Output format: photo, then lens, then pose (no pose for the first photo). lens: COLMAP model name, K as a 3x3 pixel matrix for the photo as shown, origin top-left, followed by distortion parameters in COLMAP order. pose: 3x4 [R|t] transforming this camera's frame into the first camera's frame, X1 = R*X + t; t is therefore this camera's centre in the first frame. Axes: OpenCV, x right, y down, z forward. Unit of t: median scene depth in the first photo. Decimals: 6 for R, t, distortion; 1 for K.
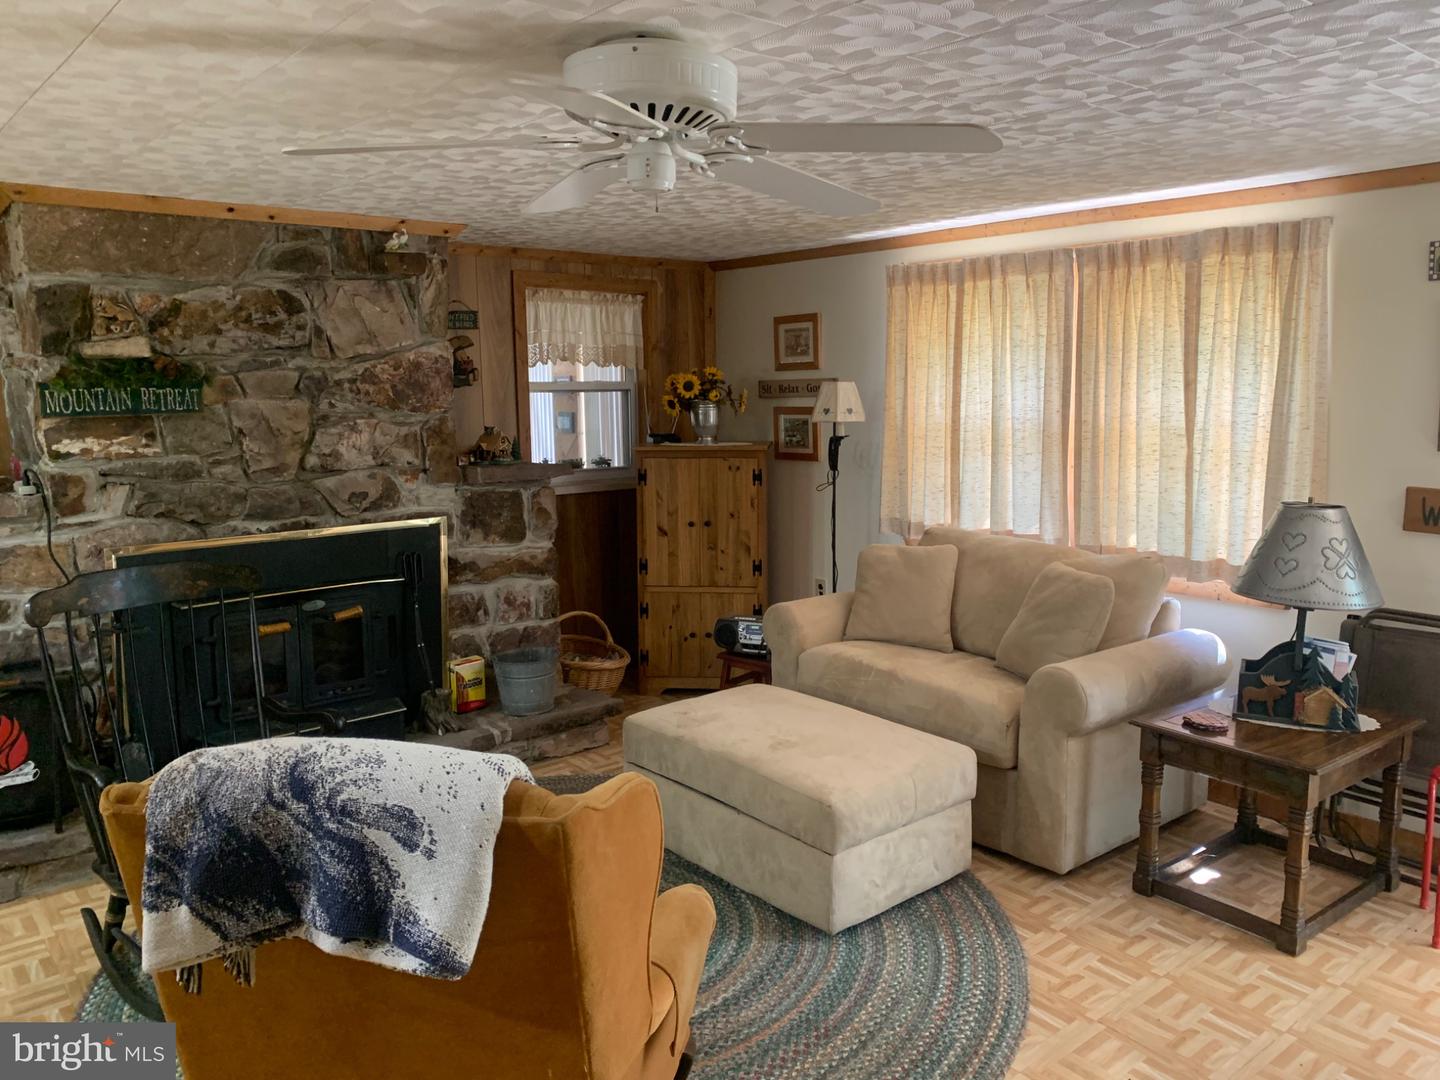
lens RADIAL K [[1109.5, 0, 720.0], [0, 1109.5, 540.0], [0, 0, 1]] dist [0.089779, -0.111019]
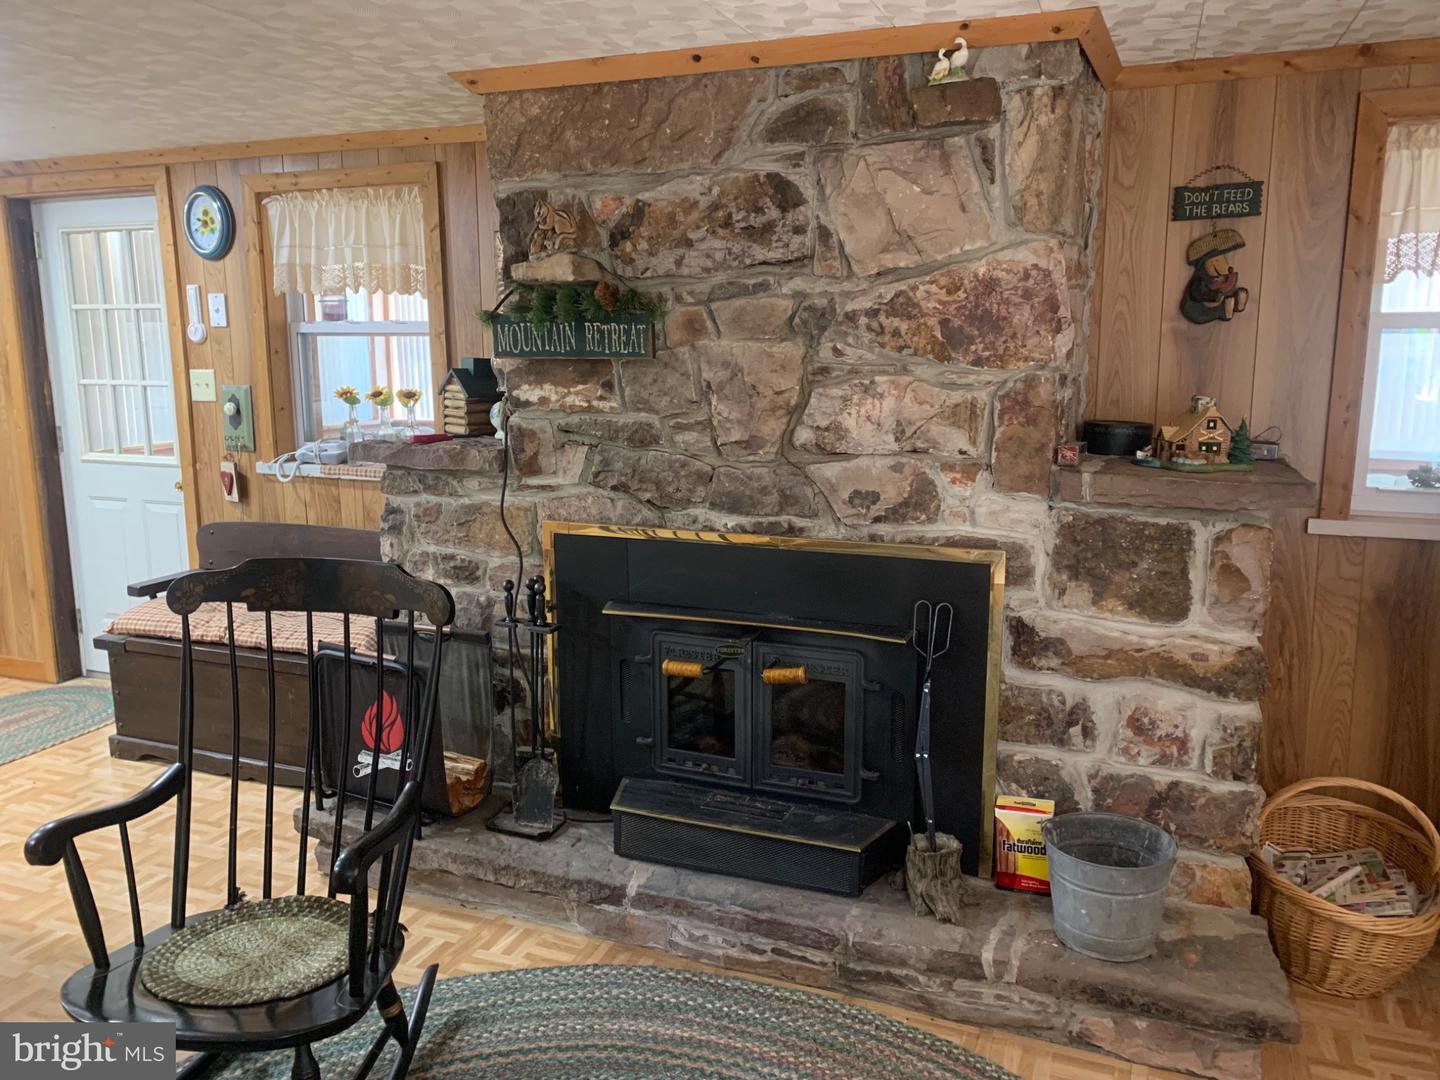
lens RADIAL K [[1109.5, 0, 720.0], [0, 1109.5, 540.0], [0, 0, 1]] dist [0.089779, -0.111019]
pose [[0.480791, 0.172659, -0.859668, 0.187707], [-0.129367, 0.983660, 0.125210, -0.085583], [0.867240, 0.051013, 0.495271, 0.634005]]
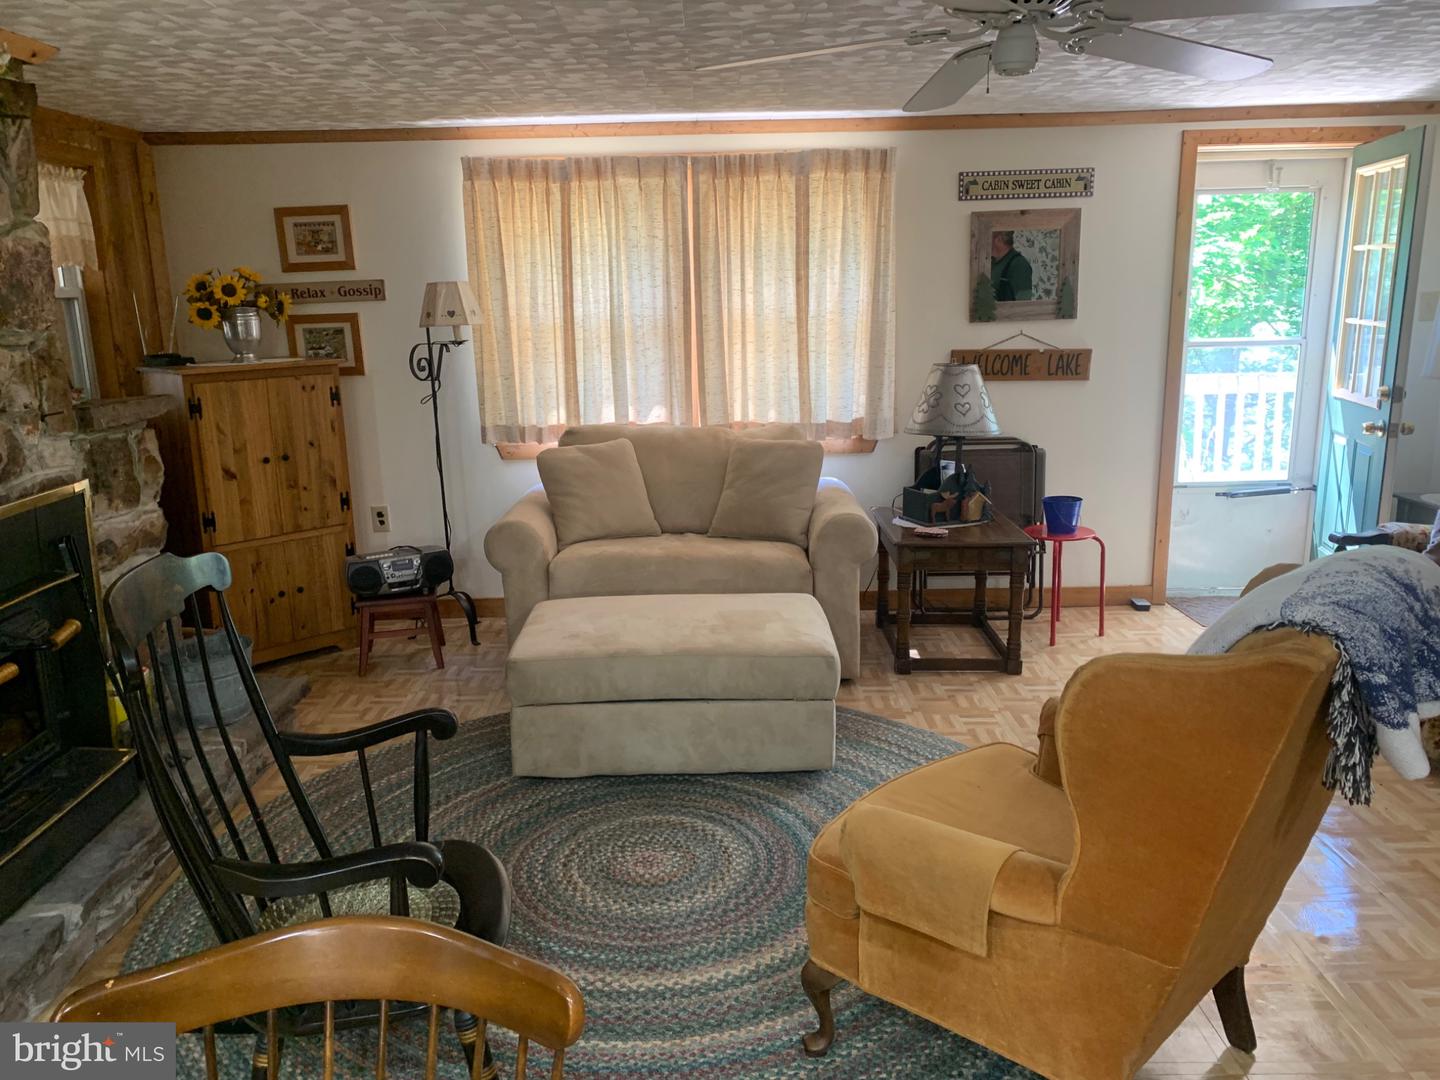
lens RADIAL K [[1124.9, 0, 720.0], [0, 1124.9, 540.0], [0, 0, 1]] dist [0.112357, -0.107404]
pose [[0.642017, -0.180399, 0.745164, -0.574649], [0.130766, 0.983448, 0.125421, -0.023849], [-0.755456, 0.016920, 0.654981, 0.248152]]
